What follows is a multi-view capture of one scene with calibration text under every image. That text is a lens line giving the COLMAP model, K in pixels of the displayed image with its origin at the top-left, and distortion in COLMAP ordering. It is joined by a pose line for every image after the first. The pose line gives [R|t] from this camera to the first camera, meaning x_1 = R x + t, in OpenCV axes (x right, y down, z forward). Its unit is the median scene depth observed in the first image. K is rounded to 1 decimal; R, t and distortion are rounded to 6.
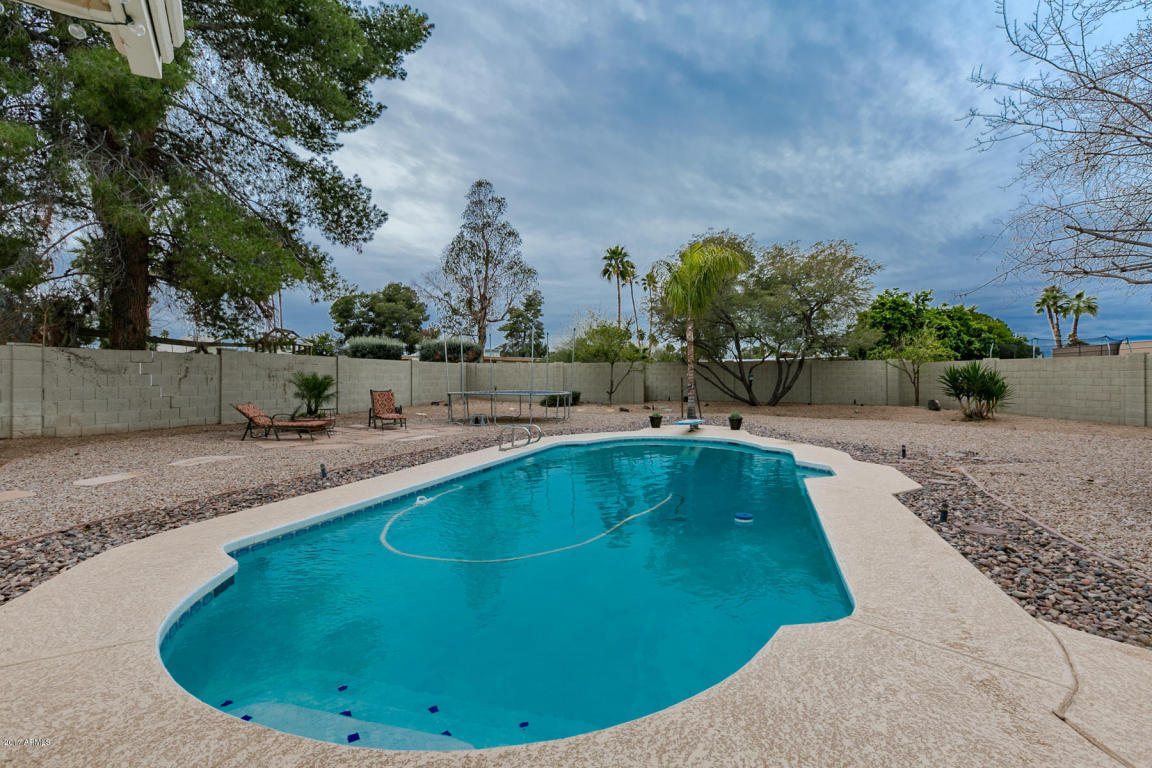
lens RADIAL K [[532.6, 0, 575.9], [0, 532.6, 380.9], [0, 0, 1]] dist [-0.005247, -0.000898]
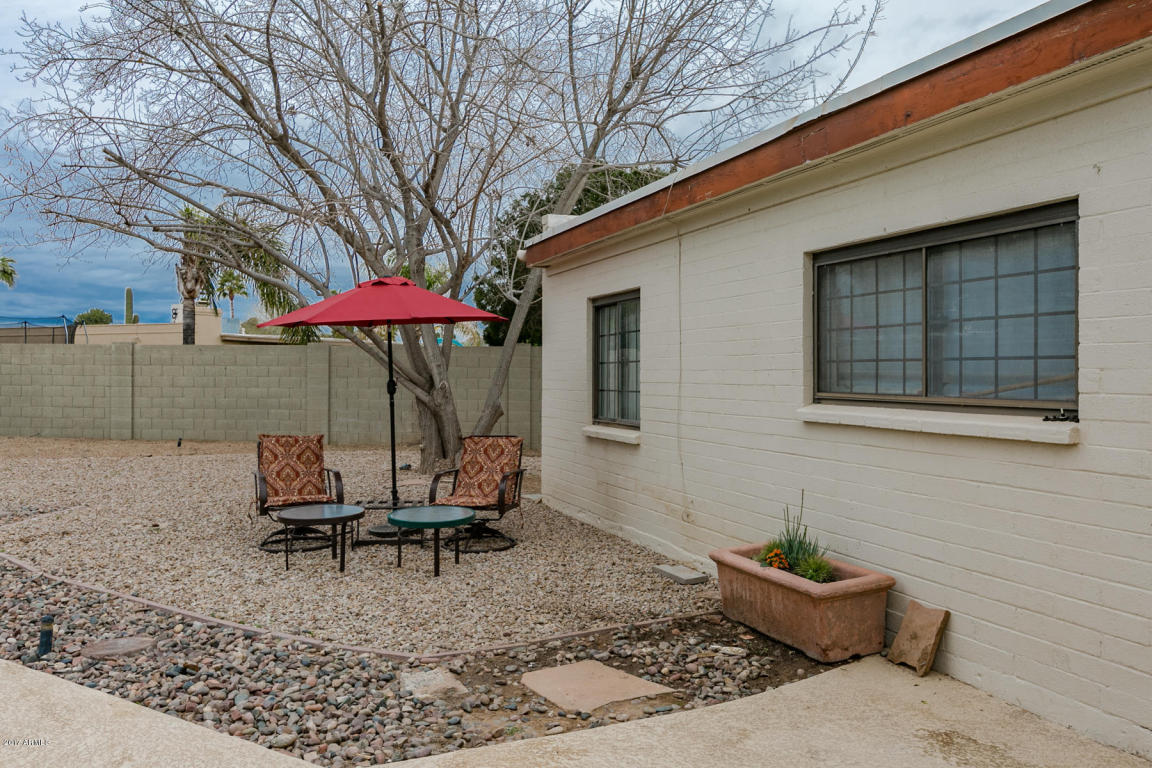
lens RADIAL K [[873.7, 0, 567.3], [0, 873.7, 380.4], [0, 0, 1]] dist [-0.005077, -0.004629]
pose [[0.208785, -0.000512, 0.977961, -0.016814], [-0.003038, 0.999995, 0.001172, -0.002164], [-0.977957, -0.003216, 0.208783, 0.131351]]
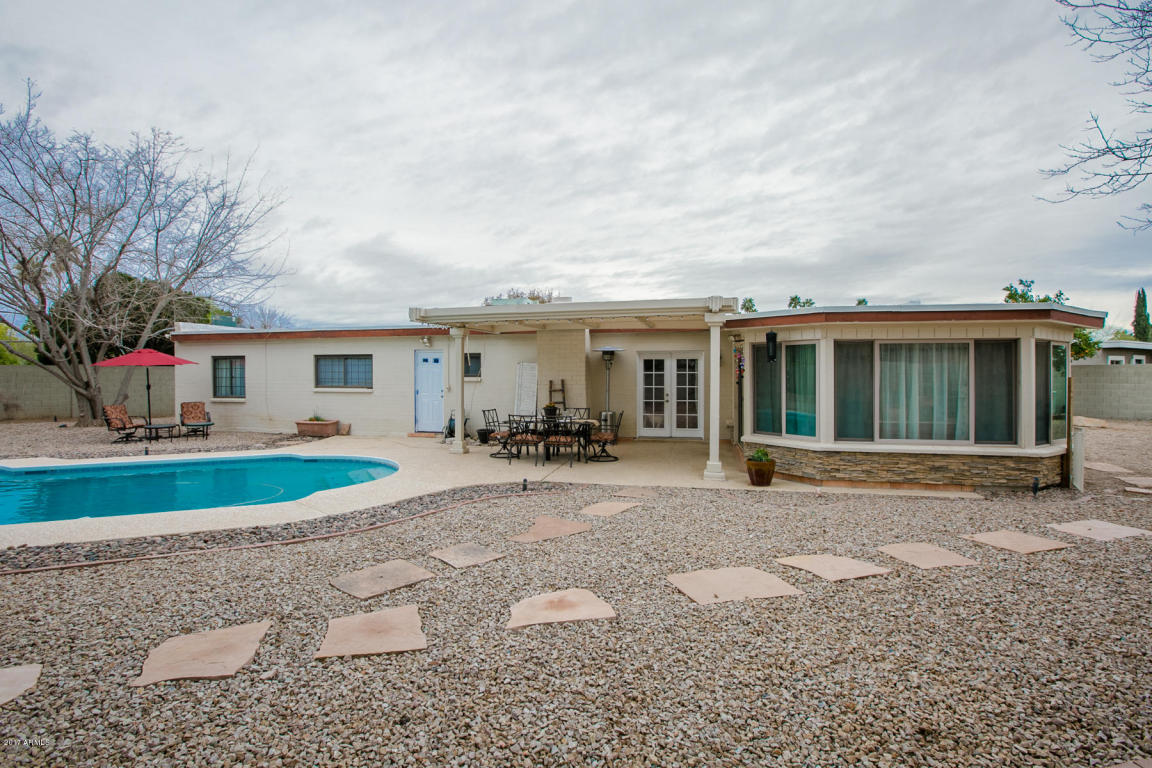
lens RADIAL K [[532.6, 0, 568.7], [0, 532.6, 380.4], [0, 0, 1]] dist [-0.005247, -0.000898]
pose [[-0.703642, -0.002001, 0.710552, -0.788563], [0.004903, 0.999959, 0.007671, -0.013204], [-0.710538, 0.008881, -0.703603, 0.521335]]
